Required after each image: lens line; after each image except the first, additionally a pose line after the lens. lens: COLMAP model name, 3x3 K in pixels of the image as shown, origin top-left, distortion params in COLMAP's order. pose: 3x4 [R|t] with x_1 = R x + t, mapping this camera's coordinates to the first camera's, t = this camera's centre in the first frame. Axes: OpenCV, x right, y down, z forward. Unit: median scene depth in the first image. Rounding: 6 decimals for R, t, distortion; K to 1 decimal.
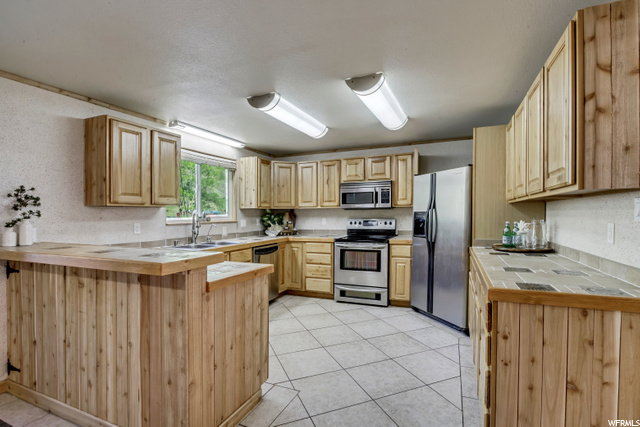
lens RADIAL K [[305.1, 0, 325.6], [0, 305.1, 213.0], [0, 0, 1]] dist [-0.017211, 0.001167]
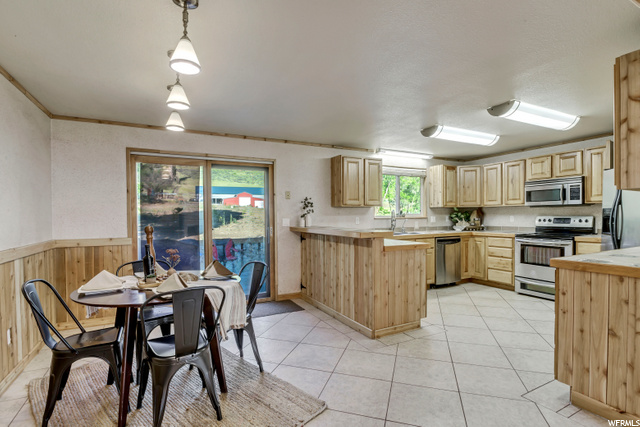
lens RADIAL K [[305.1, 0, 320.0], [0, 305.1, 215.0], [0, 0, 1]] dist [-0.017211, 0.001167]
pose [[0.763189, 0.002815, -0.646169, 0.334881], [0.002135, 0.999974, 0.006878, 0.013356], [0.646171, -0.006629, 0.763163, -0.442720]]
